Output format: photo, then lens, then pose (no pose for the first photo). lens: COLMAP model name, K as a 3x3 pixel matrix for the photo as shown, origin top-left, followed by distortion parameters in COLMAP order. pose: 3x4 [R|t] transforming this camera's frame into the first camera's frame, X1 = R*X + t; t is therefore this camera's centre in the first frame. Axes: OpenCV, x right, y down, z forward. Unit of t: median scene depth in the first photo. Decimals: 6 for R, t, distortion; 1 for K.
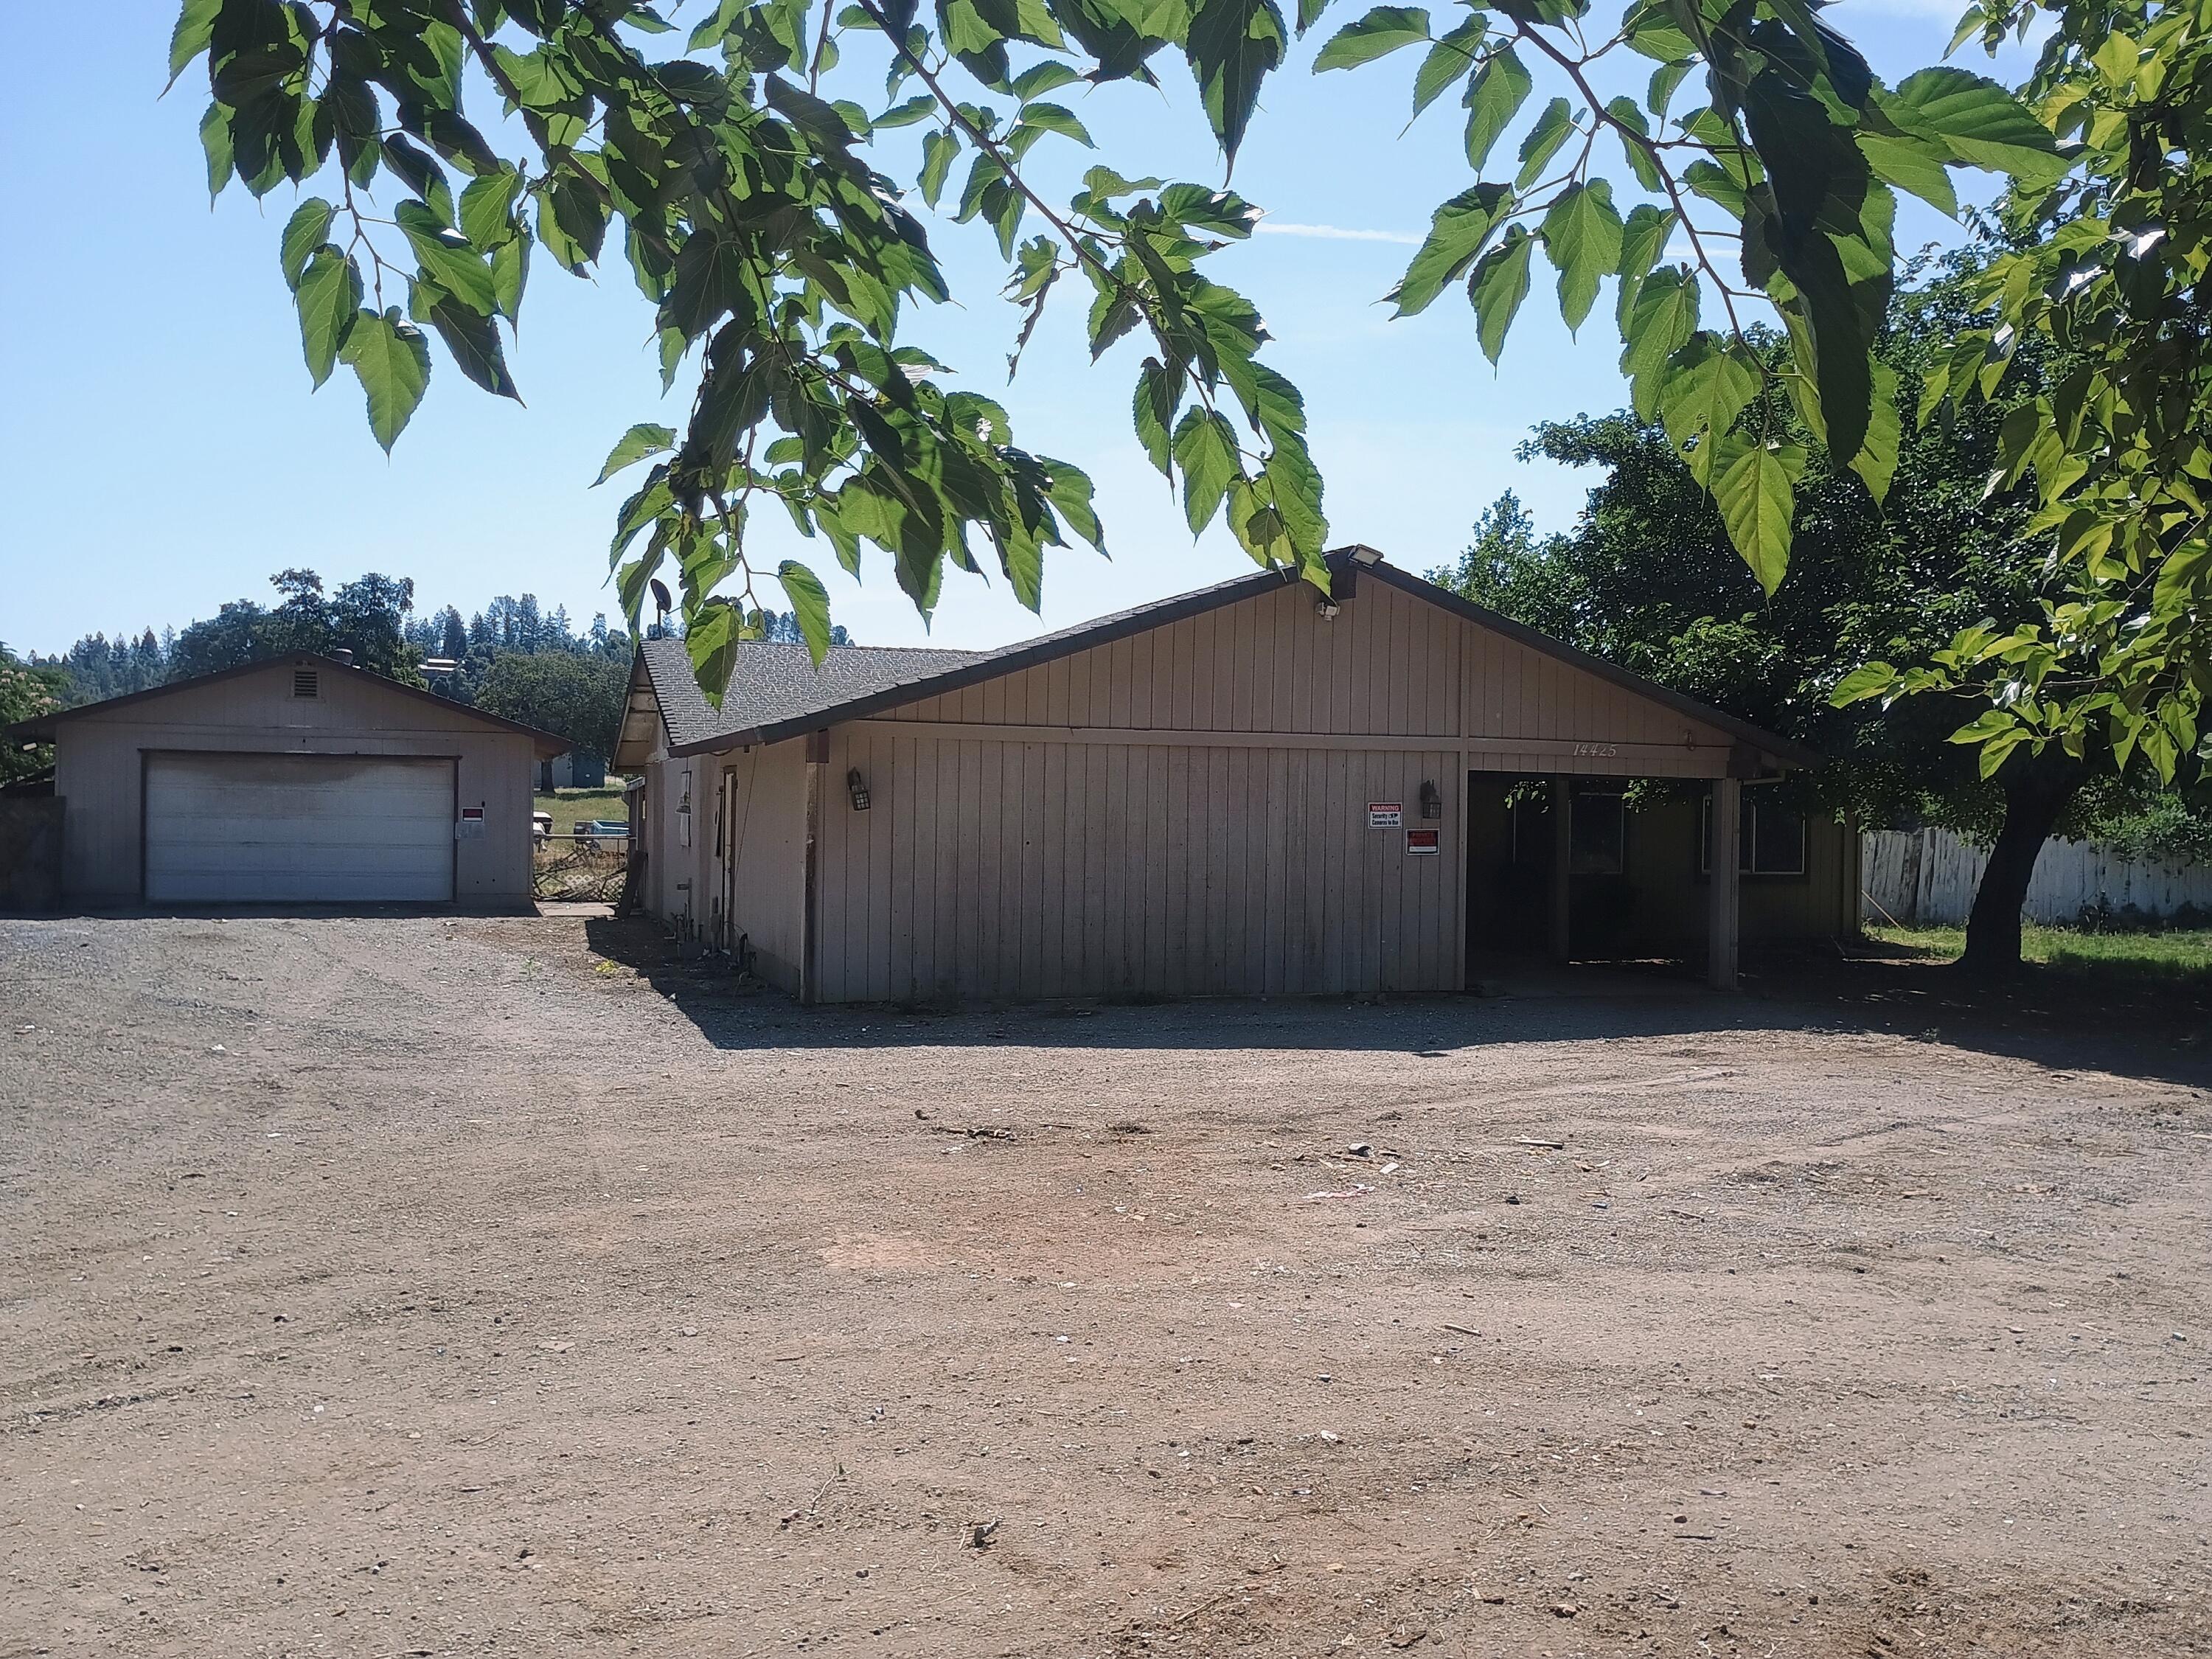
lens RADIAL K [[1917.4, 0, 1111.6], [0, 1917.4, 828.5], [0, 0, 1]] dist [0.054578, -0.071309]
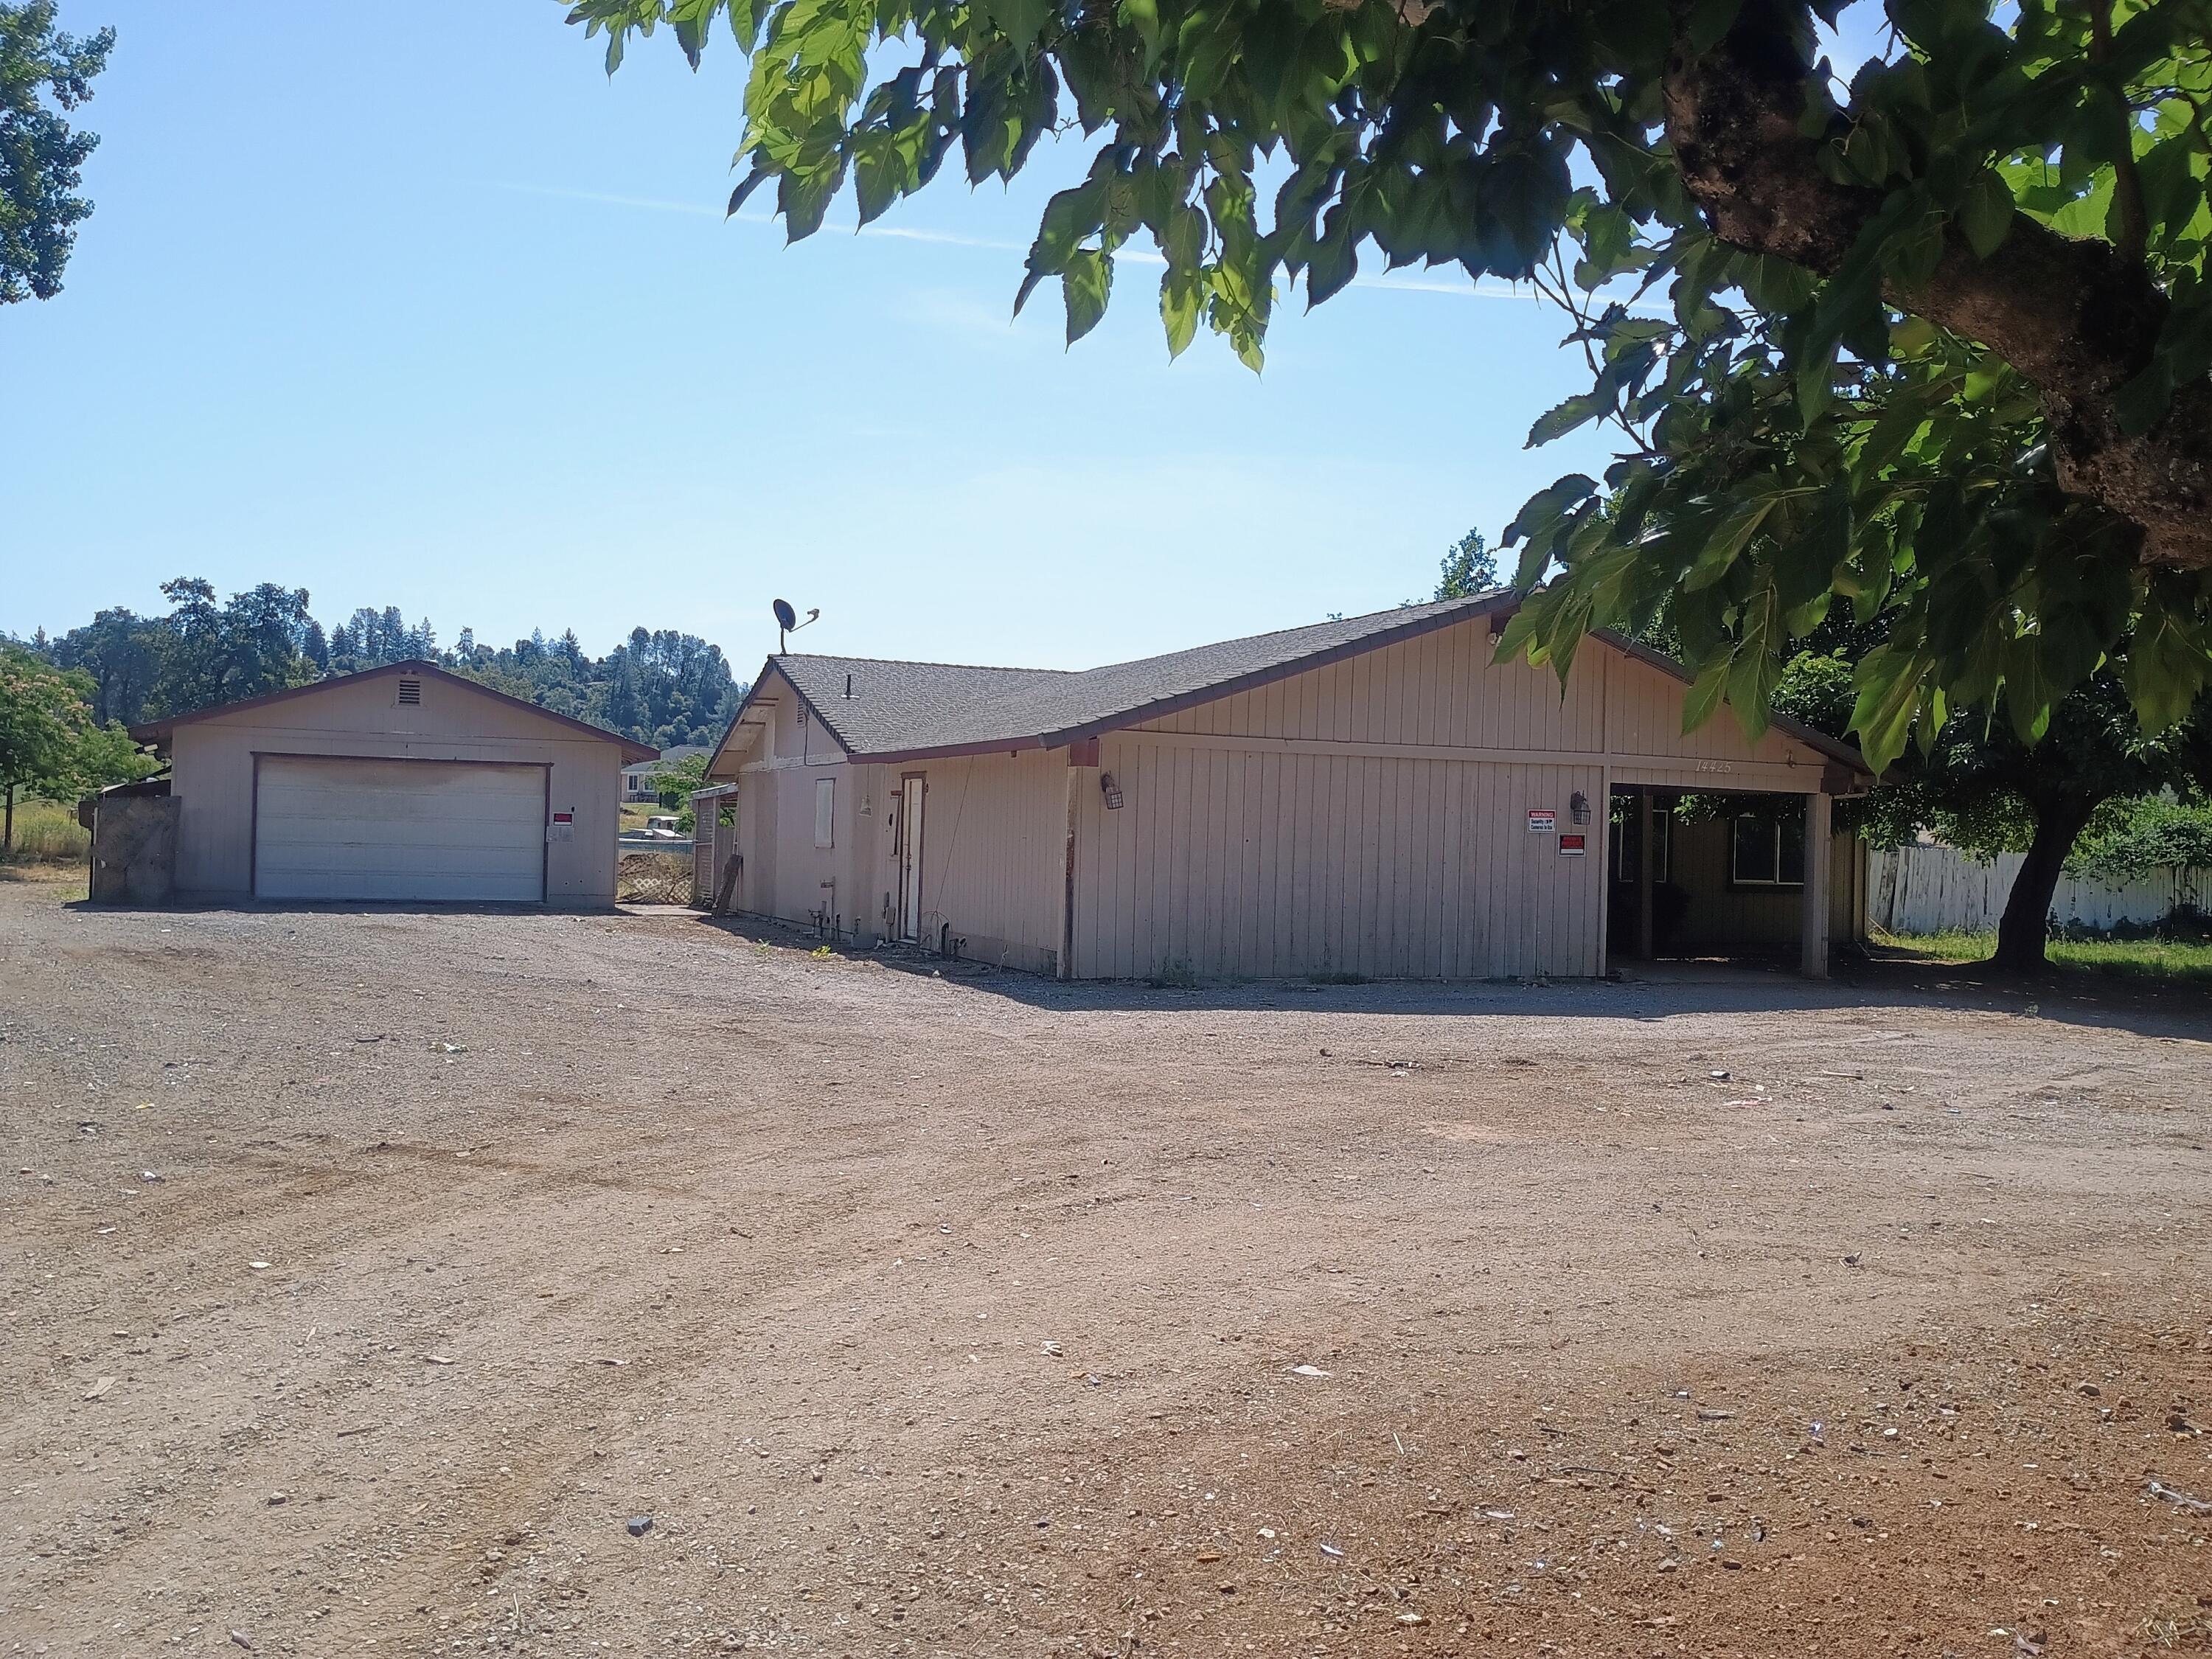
lens RADIAL K [[1917.4, 0, 1100.8], [0, 1917.4, 832.2], [0, 0, 1]] dist [0.054578, -0.071309]
pose [[0.997504, 0.011442, 0.069675, -0.117464], [-0.010659, 0.999876, -0.011605, 0.009371], [-0.069799, 0.010833, 0.997502, -0.069170]]
